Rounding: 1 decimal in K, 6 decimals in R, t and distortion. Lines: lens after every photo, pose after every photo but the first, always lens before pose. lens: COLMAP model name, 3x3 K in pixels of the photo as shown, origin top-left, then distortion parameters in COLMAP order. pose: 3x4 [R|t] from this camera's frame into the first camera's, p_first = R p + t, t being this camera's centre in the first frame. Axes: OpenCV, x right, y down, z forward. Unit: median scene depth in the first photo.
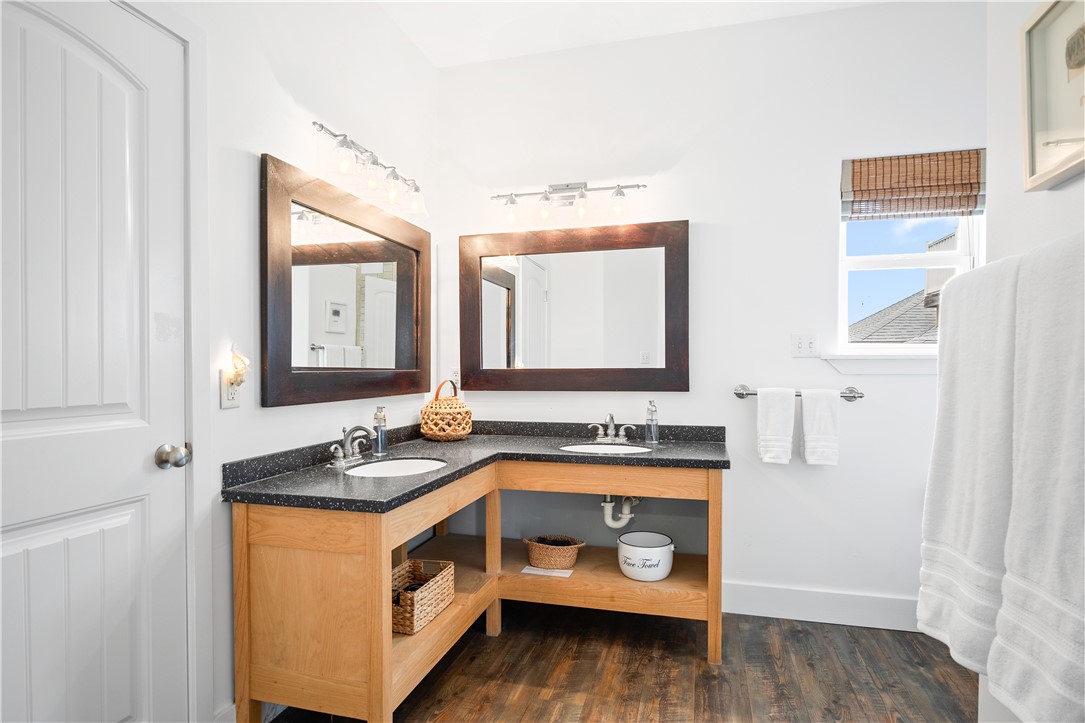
lens RADIAL K [[593.7, 0, 542.2], [0, 593.7, 364.4], [0, 0, 1]] dist [-0.005029, -0.003649]
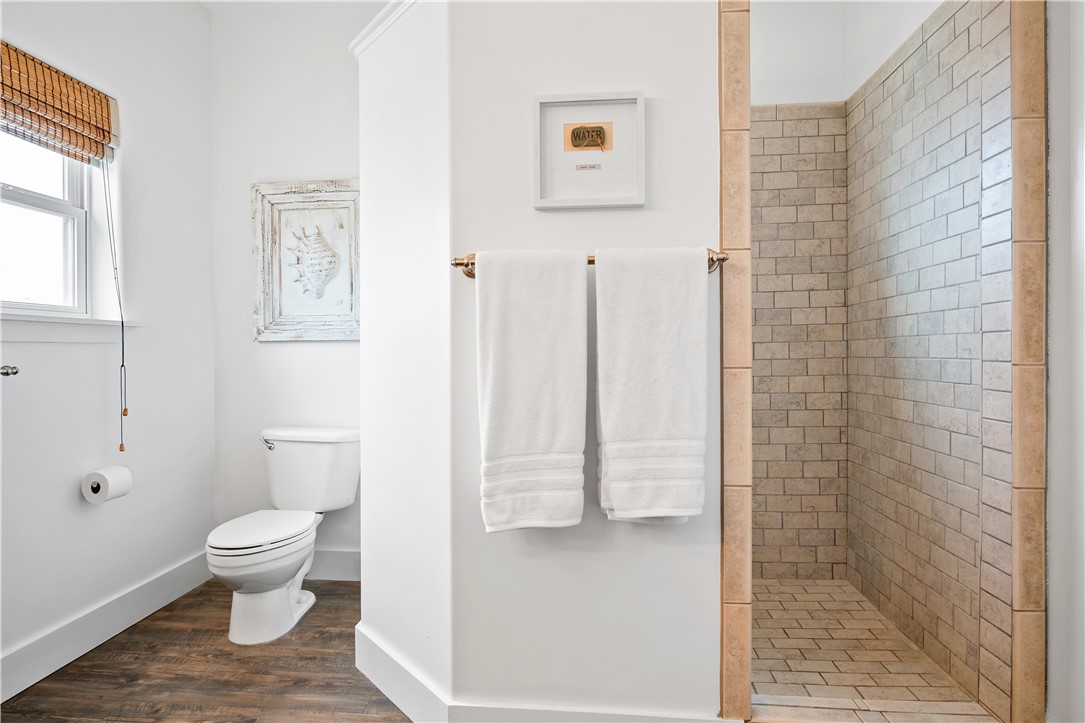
lens RADIAL K [[593.7, 0, 542.6], [0, 593.7, 360.2], [0, 0, 1]] dist [-0.005029, -0.003649]
pose [[-0.182157, -0.012179, 0.983194, -0.274065], [0.005783, 0.999893, 0.013457, 0.032428], [-0.983253, 0.008137, -0.182067, 0.513079]]
